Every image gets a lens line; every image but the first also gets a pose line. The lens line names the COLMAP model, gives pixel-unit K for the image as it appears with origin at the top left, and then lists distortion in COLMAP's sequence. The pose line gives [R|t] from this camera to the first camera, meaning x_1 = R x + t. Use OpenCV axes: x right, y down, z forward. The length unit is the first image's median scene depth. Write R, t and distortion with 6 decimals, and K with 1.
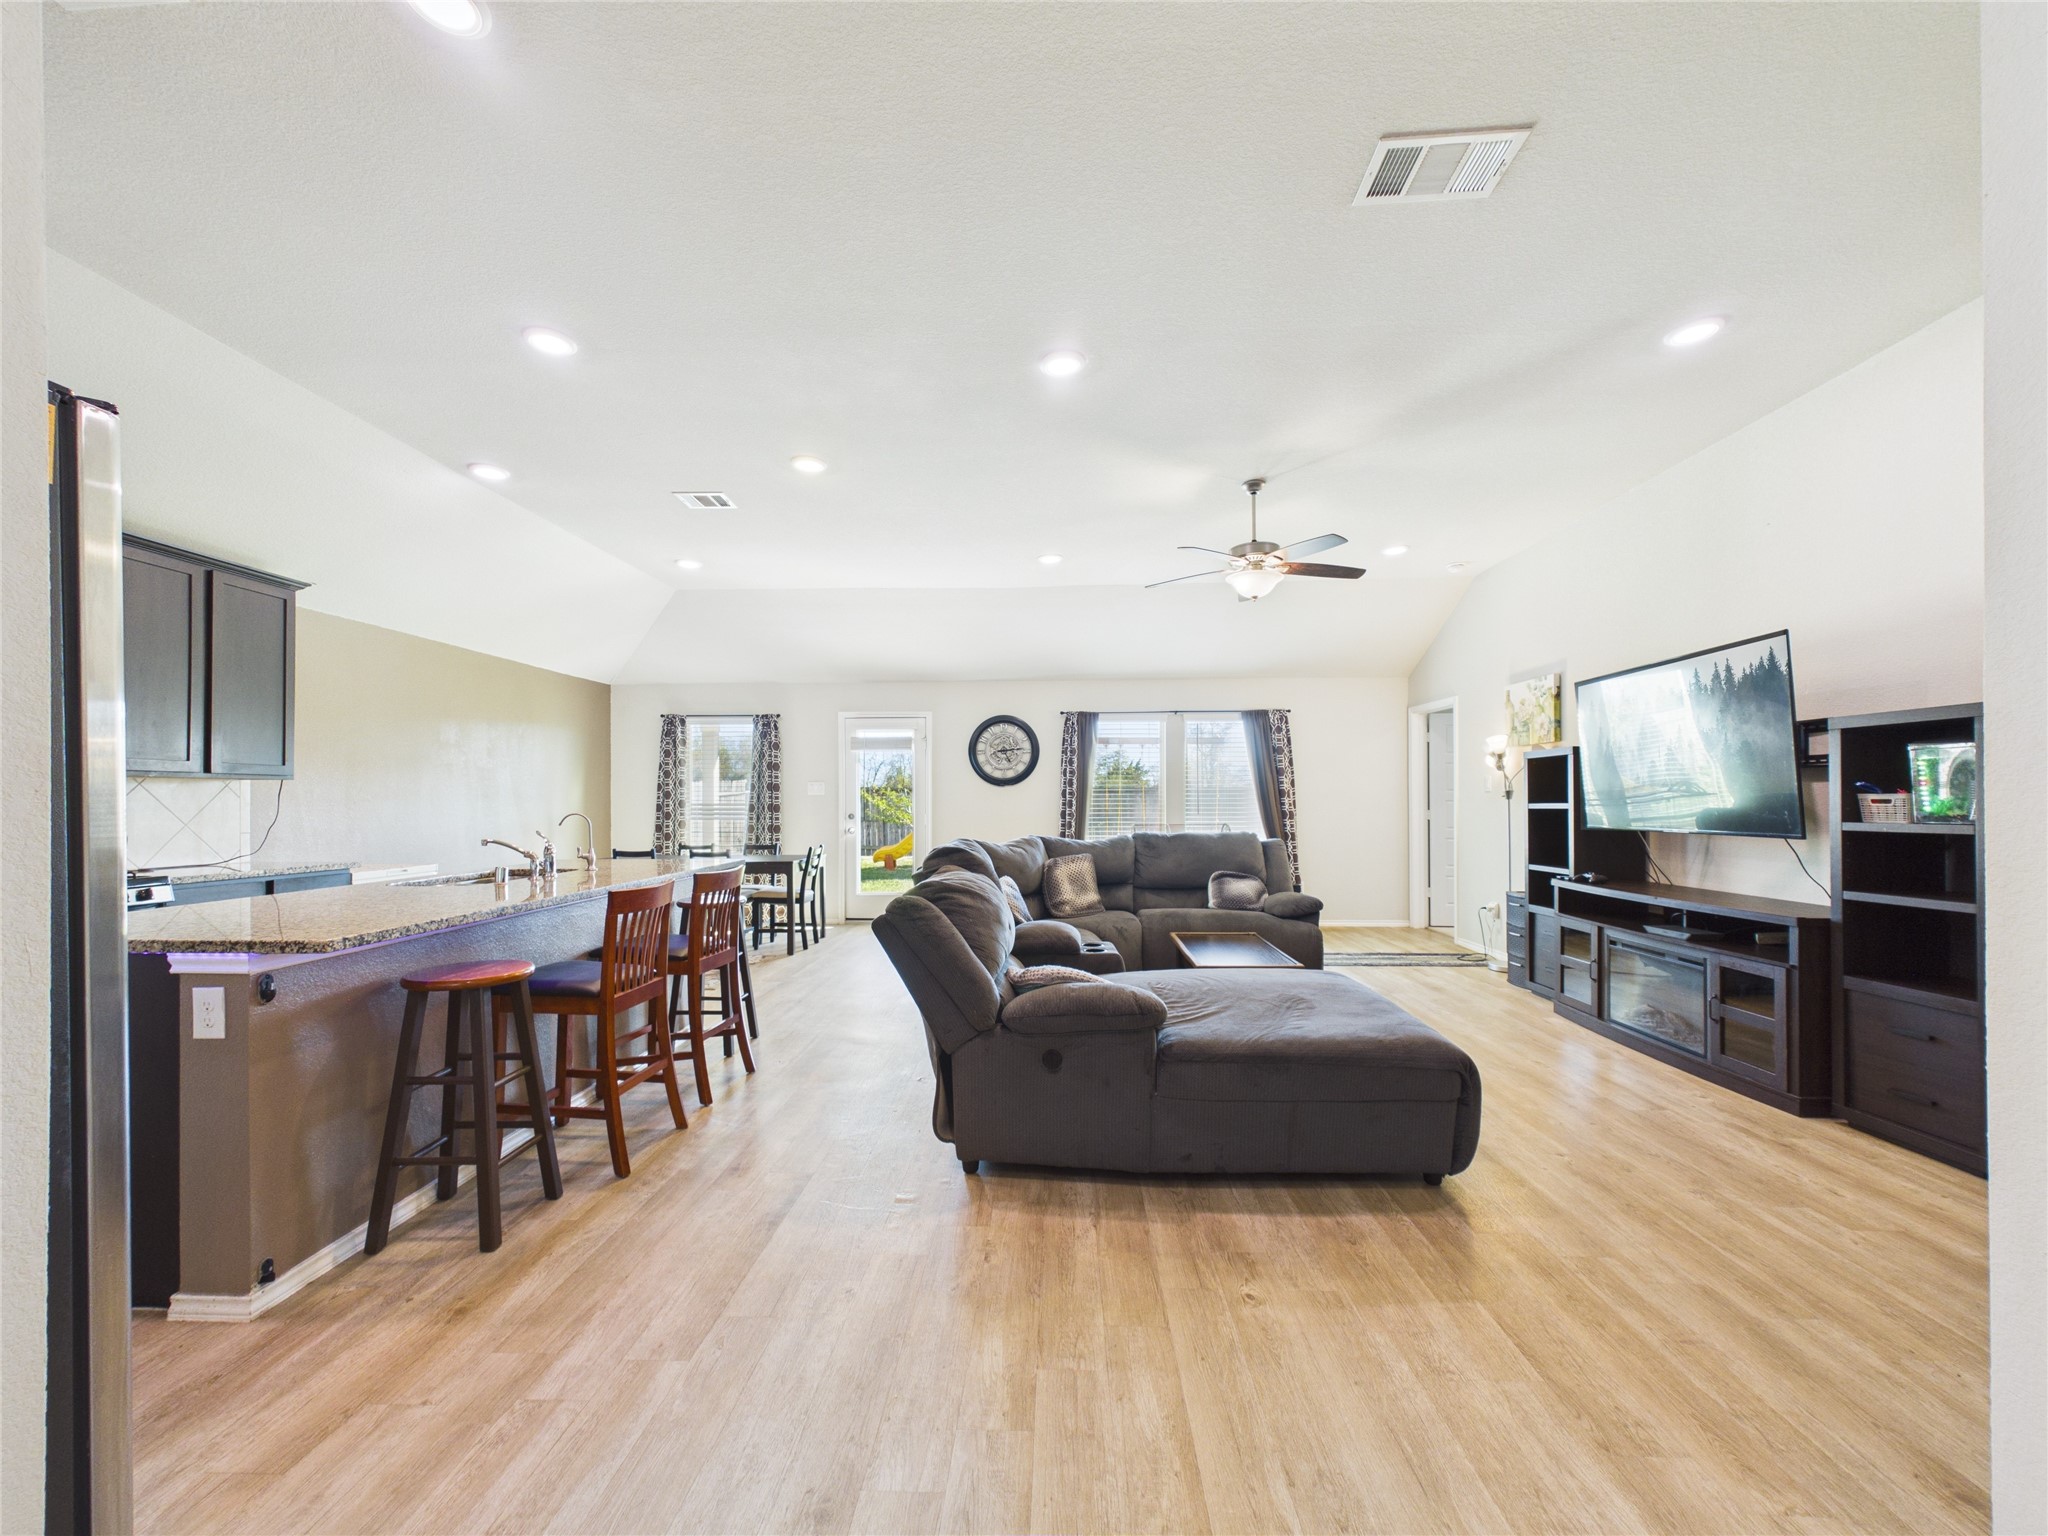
lens RADIAL K [[825.9, 0, 1028.2], [0, 825.9, 801.4], [0, 0, 1]] dist [0.001995, 0.000111]
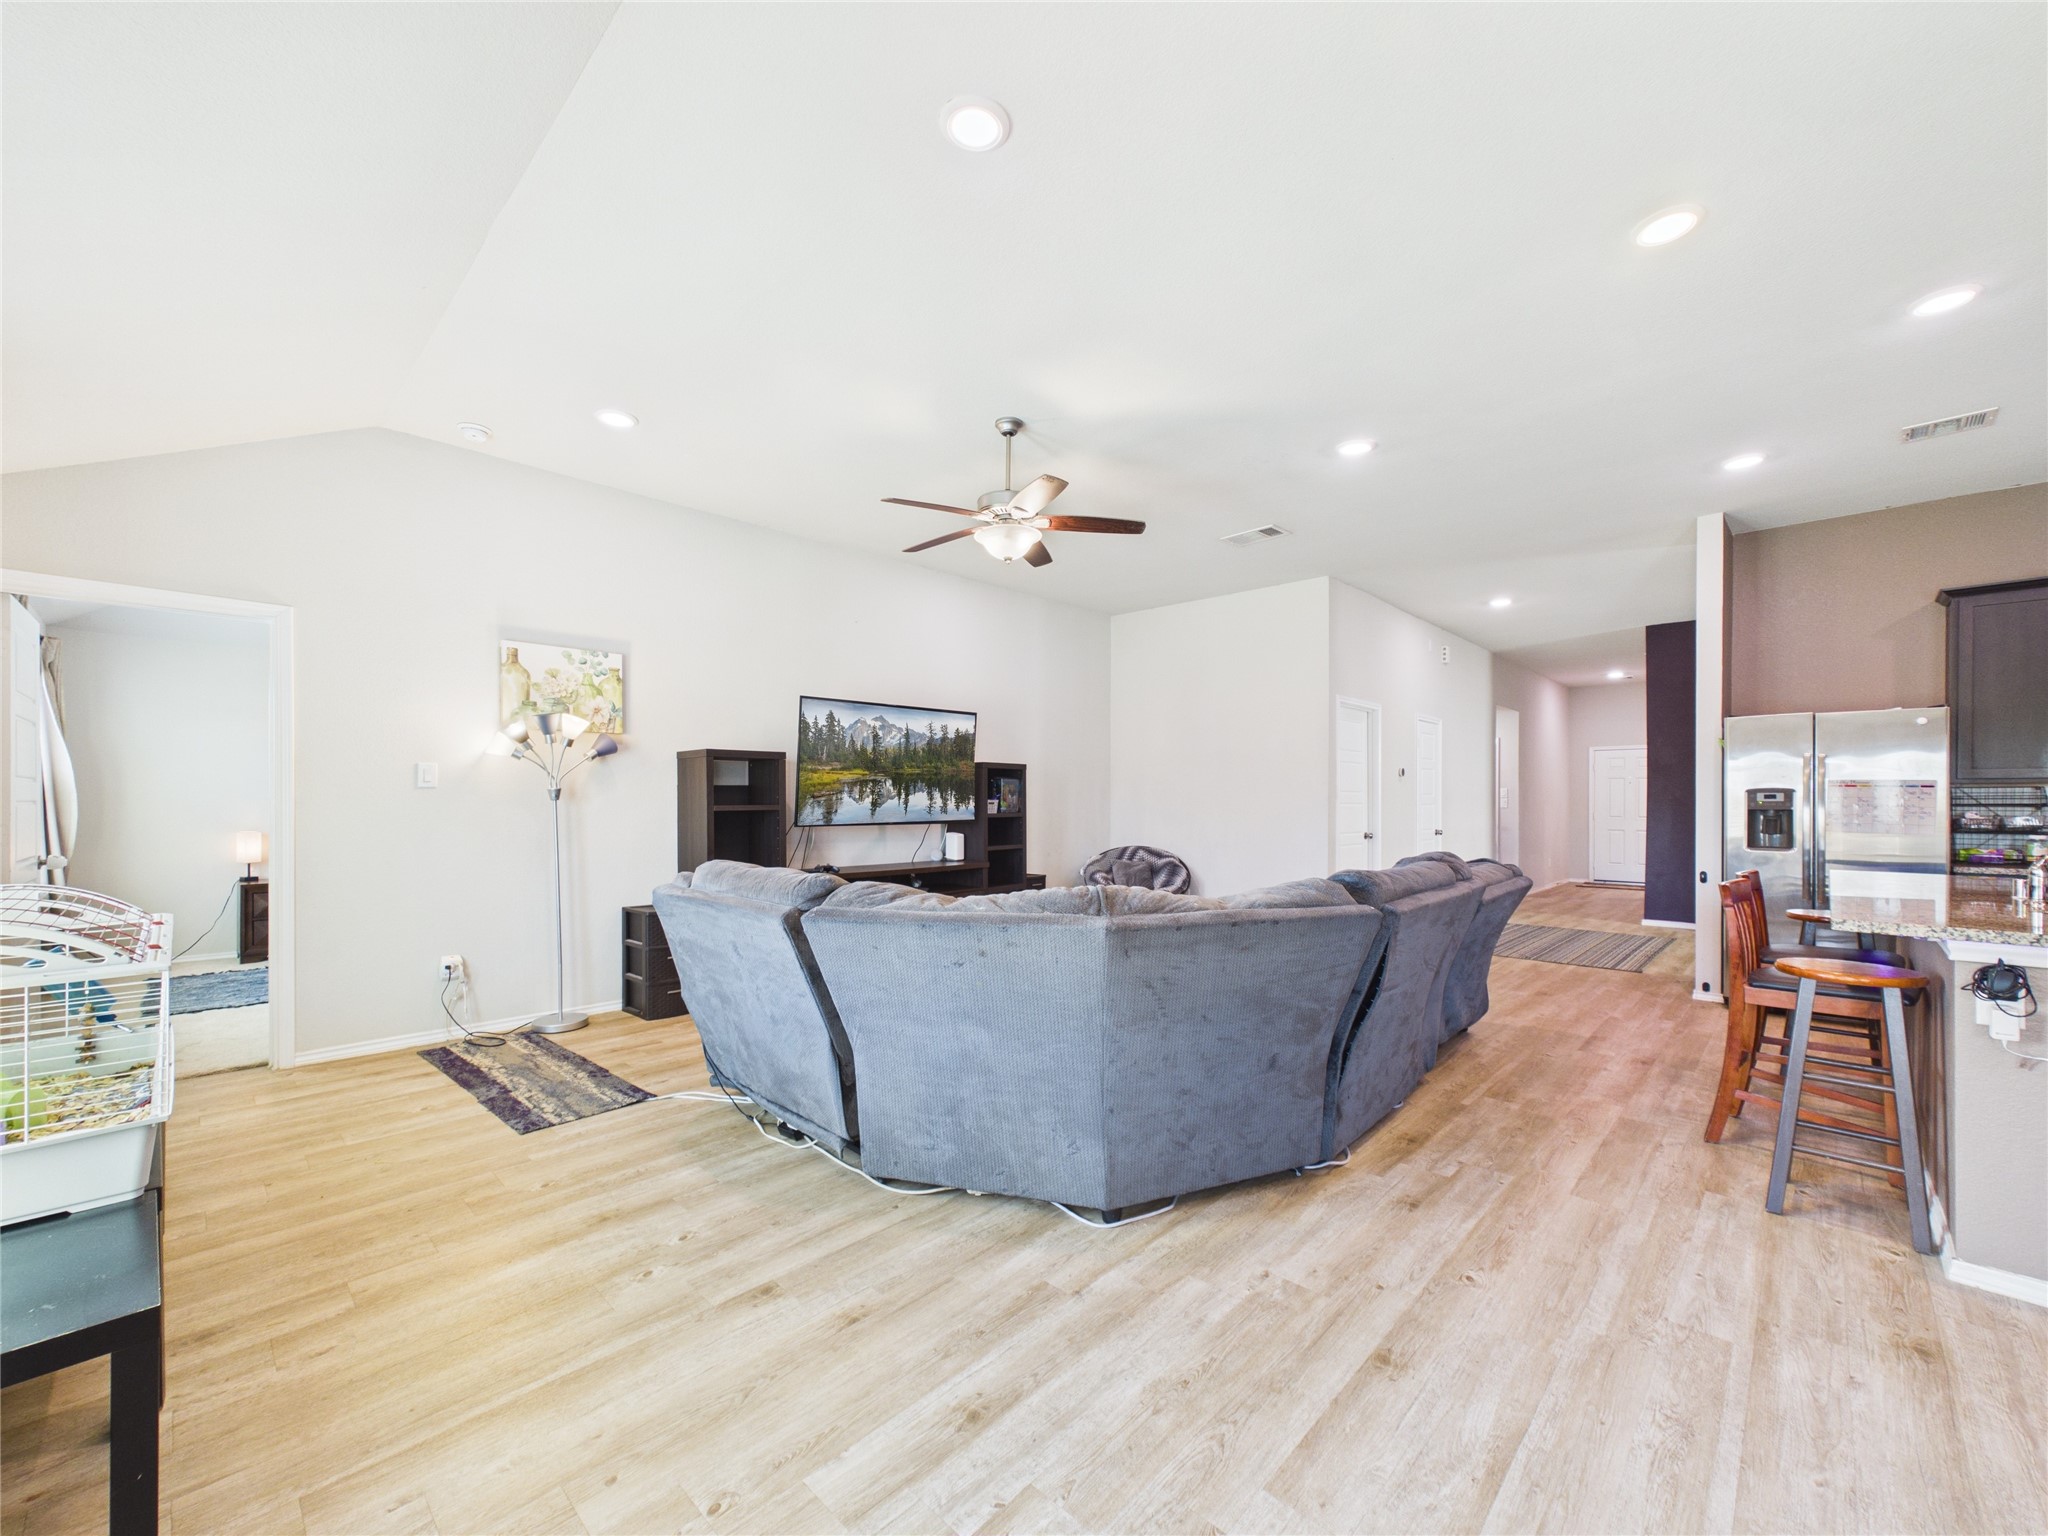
lens RADIAL K [[825.9, 0, 1023.0], [0, 825.9, 809.1], [0, 0, 1]] dist [0.001995, 0.000111]
pose [[-0.747834, -0.004344, 0.663872, -0.170963], [-0.000726, 0.999983, 0.005726, 0.000183], [-0.663885, 0.003800, -0.747825, 0.953820]]
